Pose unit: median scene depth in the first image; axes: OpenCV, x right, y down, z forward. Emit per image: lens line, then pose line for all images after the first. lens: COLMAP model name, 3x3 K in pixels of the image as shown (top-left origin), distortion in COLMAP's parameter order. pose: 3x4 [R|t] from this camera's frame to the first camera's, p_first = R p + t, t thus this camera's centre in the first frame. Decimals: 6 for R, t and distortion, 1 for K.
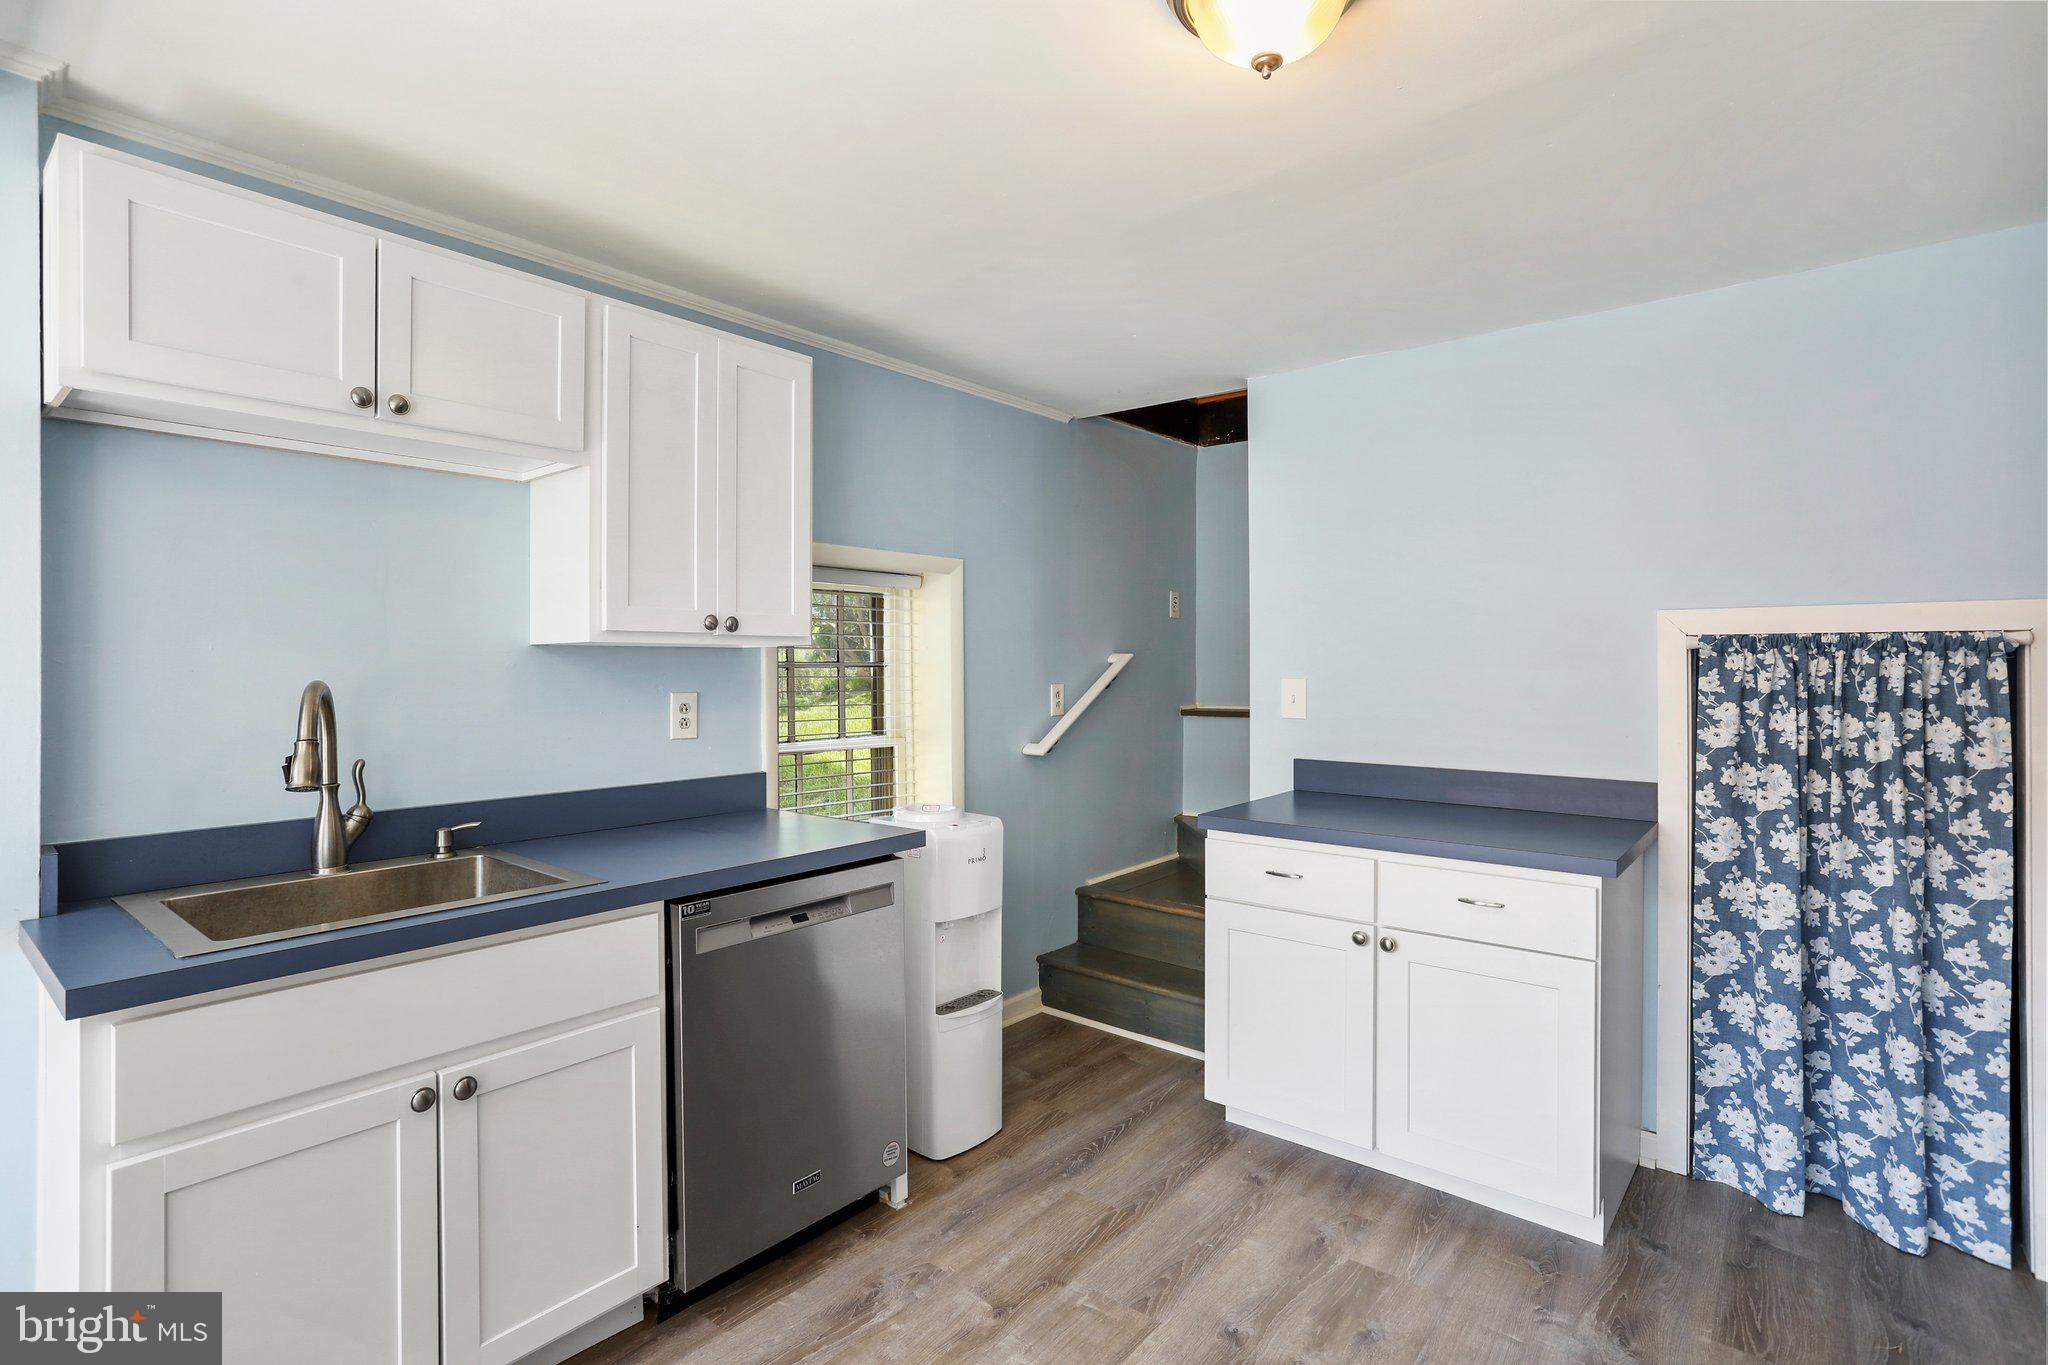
lens RADIAL K [[990.3, 0, 1025.7], [0, 990.3, 662.1], [0, 0, 1]] dist [-0.016469, 0.001353]
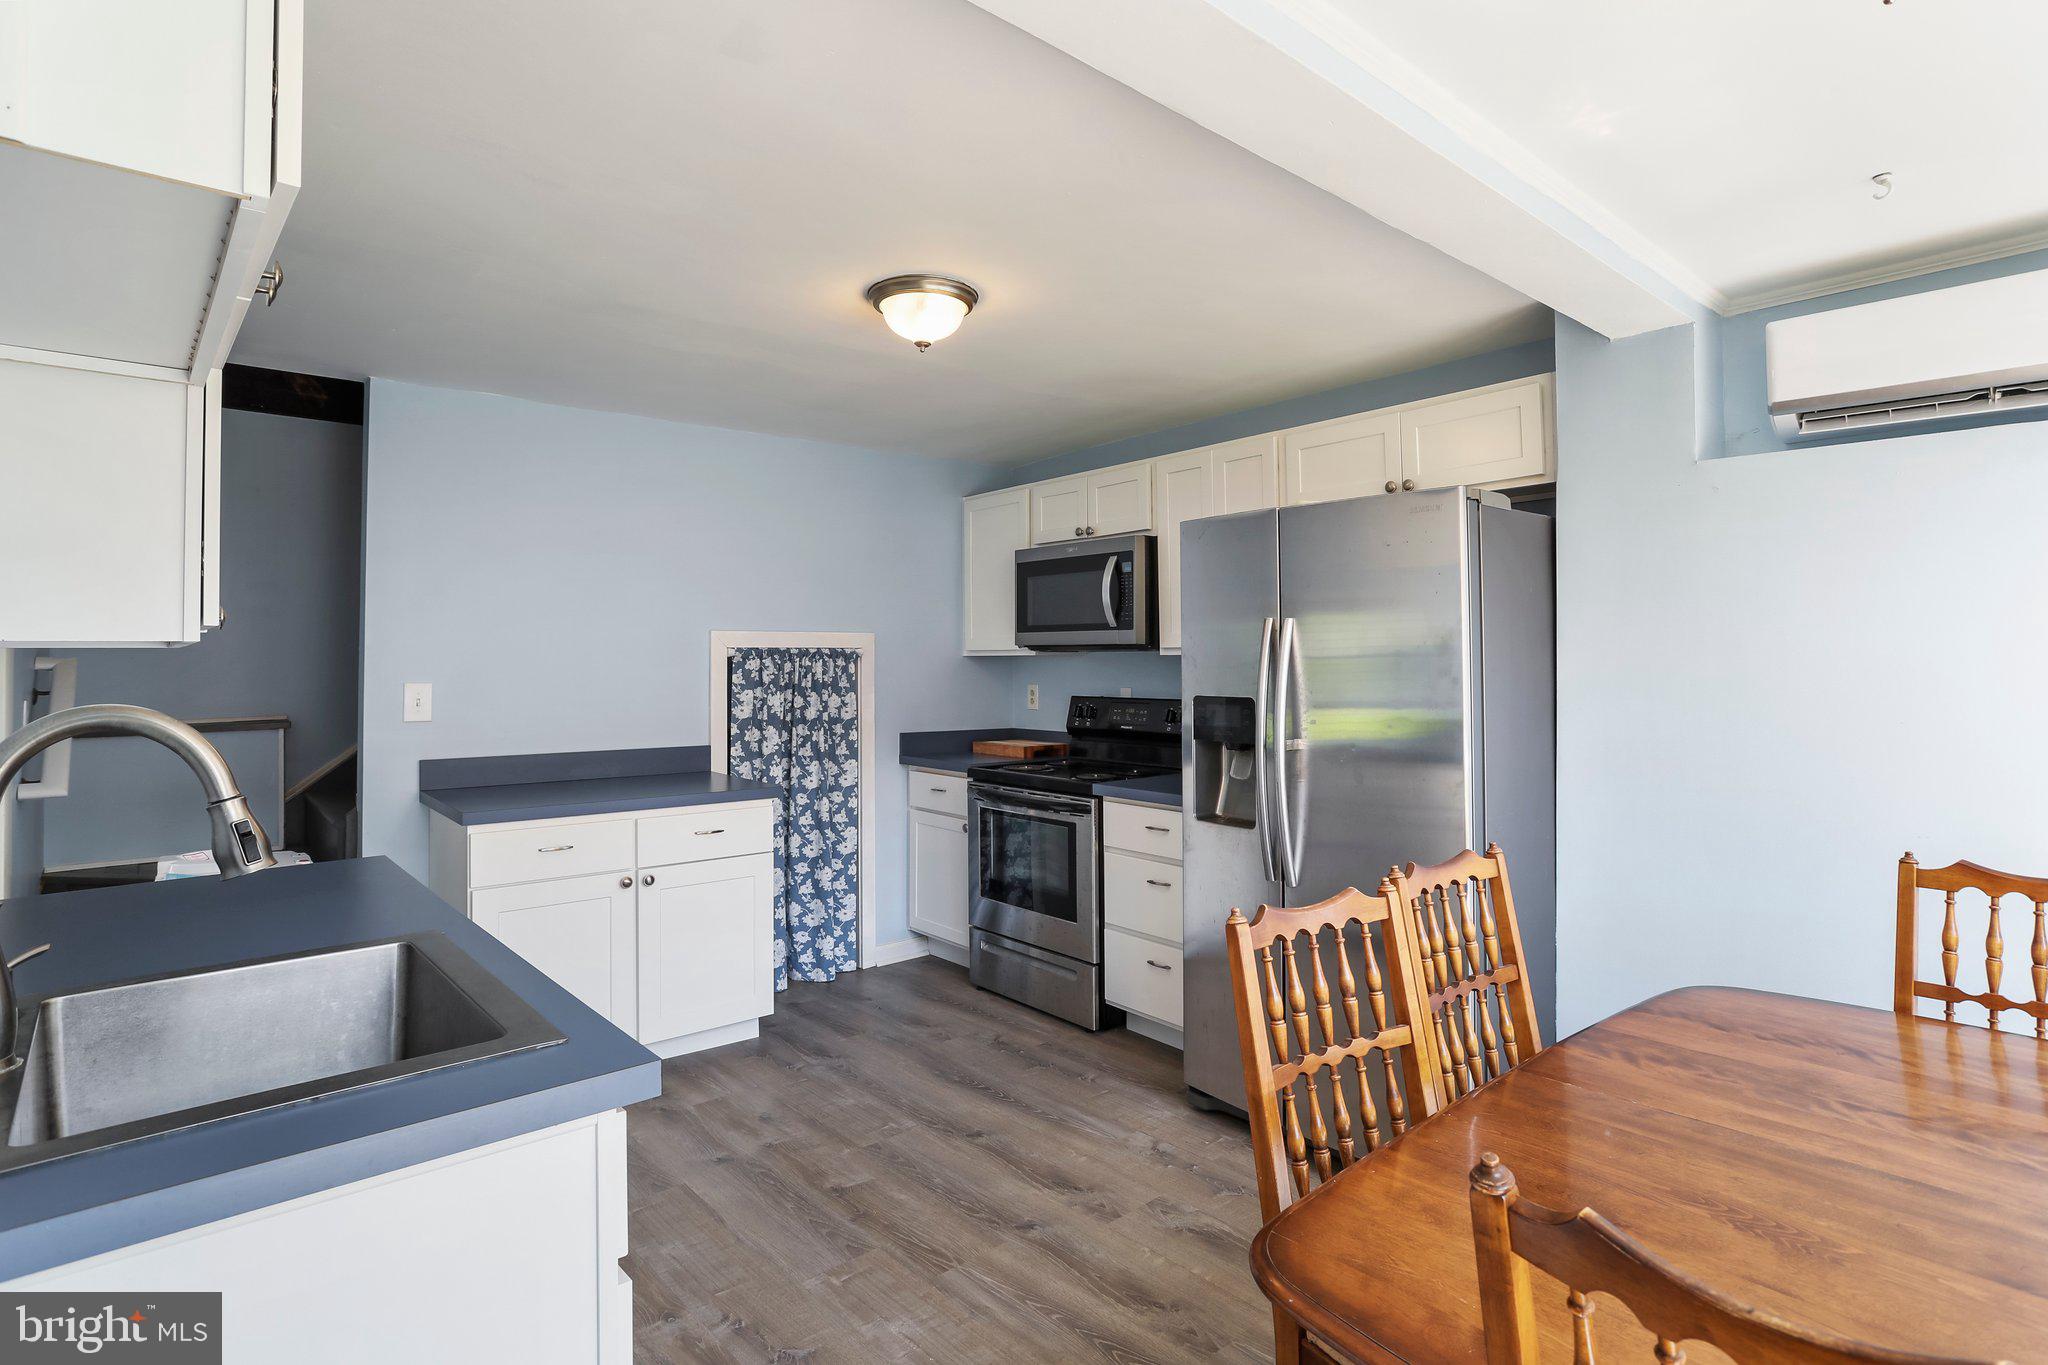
lens RADIAL K [[1049.8, 0, 1025.4], [0, 1049.8, 675.6], [0, 0, 1]] dist [0.007441, 0.000234]
pose [[0.165935, -0.015808, 0.986010, -0.937273], [0.003575, 0.999875, 0.015428, -0.007437], [-0.986130, 0.000965, 0.165971, 0.278080]]
